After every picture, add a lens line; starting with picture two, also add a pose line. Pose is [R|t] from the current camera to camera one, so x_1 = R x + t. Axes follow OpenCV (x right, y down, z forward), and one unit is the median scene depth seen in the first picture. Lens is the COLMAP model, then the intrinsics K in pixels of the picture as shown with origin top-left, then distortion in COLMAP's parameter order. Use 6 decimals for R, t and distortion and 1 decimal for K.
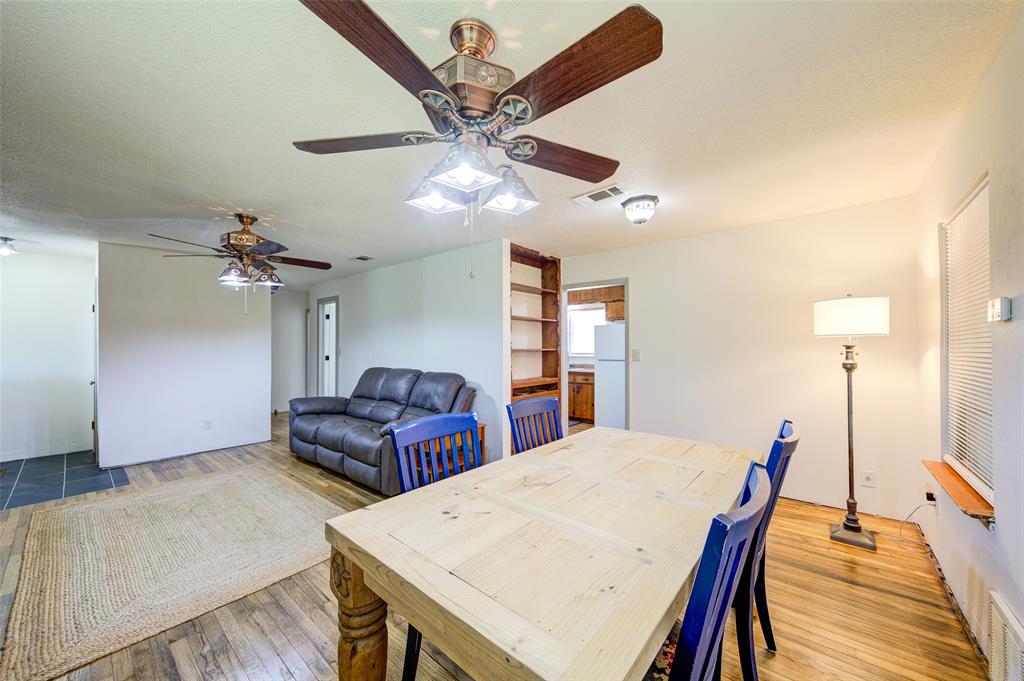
lens RADIAL K [[360.4, 0, 512.6], [0, 360.4, 342.3], [0, 0, 1]] dist [0.009851, -0.000422]
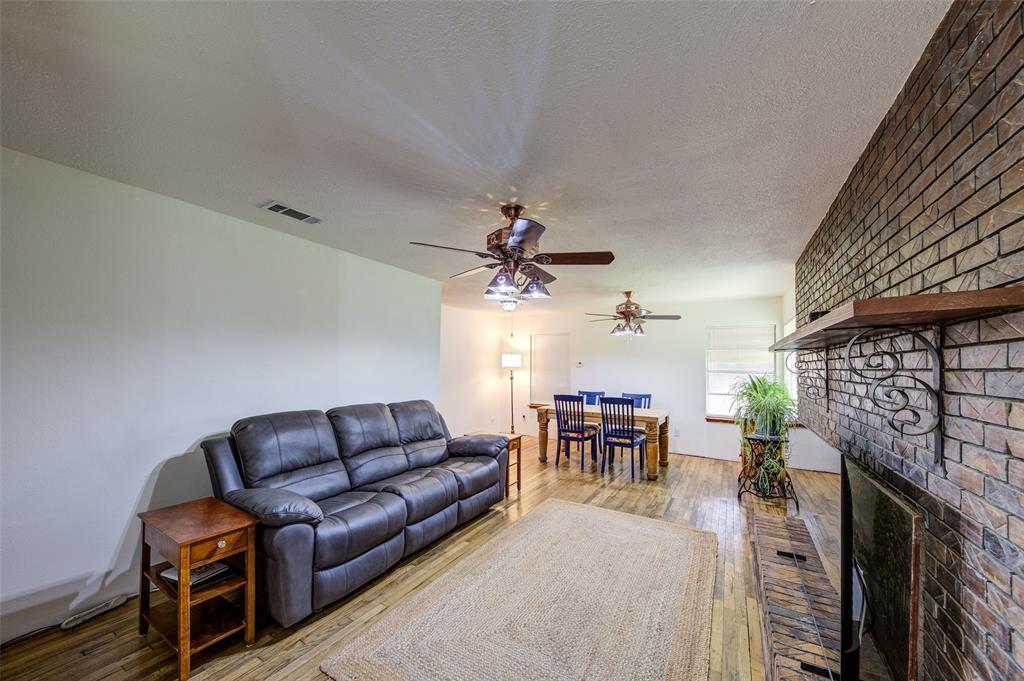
lens RADIAL K [[360.4, 0, 515.4], [0, 360.4, 359.0], [0, 0, 1]] dist [0.009851, -0.000422]
pose [[-0.137732, 0.019766, 0.990272, -1.845499], [-0.016575, 0.999615, -0.022258, -0.018046], [-0.990331, -0.019479, -0.137351, 1.359826]]
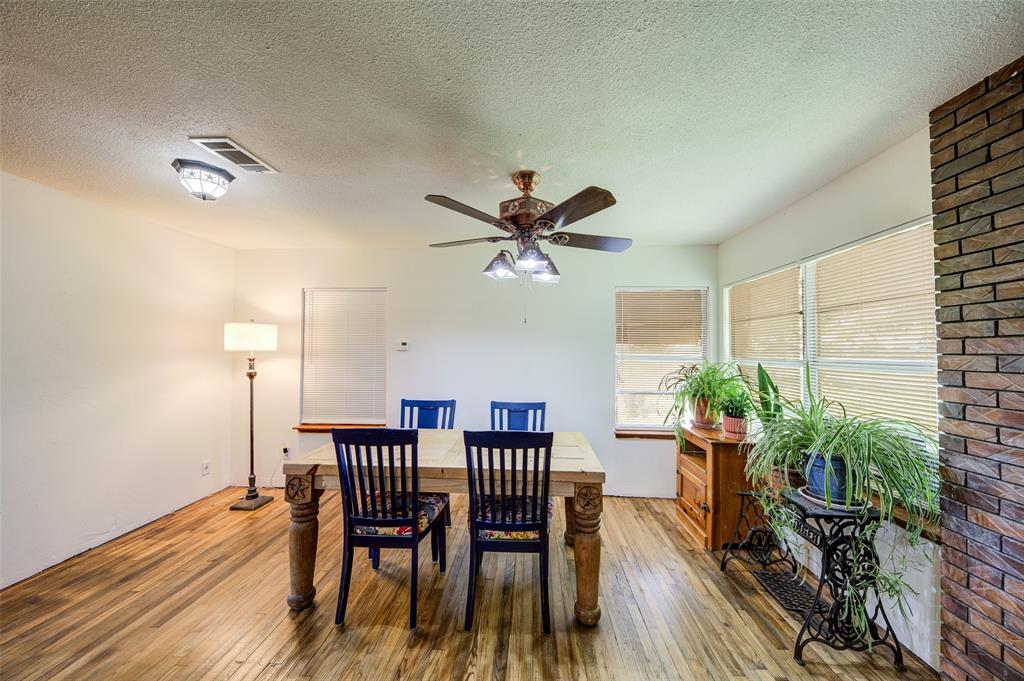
lens RADIAL K [[360.4, 0, 522.2], [0, 360.4, 347.1], [0, 0, 1]] dist [0.009851, -0.000422]
pose [[-0.601392, 0.008969, 0.798904, -0.707553], [-0.012443, 0.999711, -0.020589, -0.017805], [-0.798857, -0.022323, -0.601106, 1.009330]]
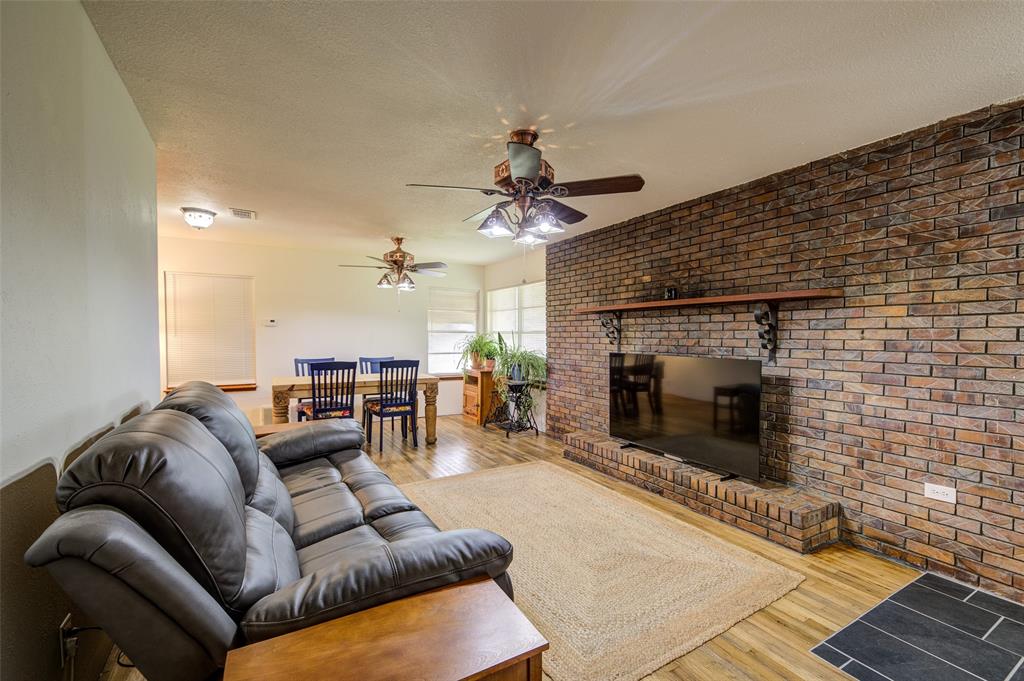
lens RADIAL K [[435.3, 0, 513.7], [0, 435.3, 343.2], [0, 0, 1]] dist [0.002412, 0.000056]
pose [[-0.931586, -0.006631, 0.363460, -1.271263], [-0.003747, 0.999956, 0.008638, 0.035267], [-0.363502, 0.006685, -0.931570, 2.168881]]
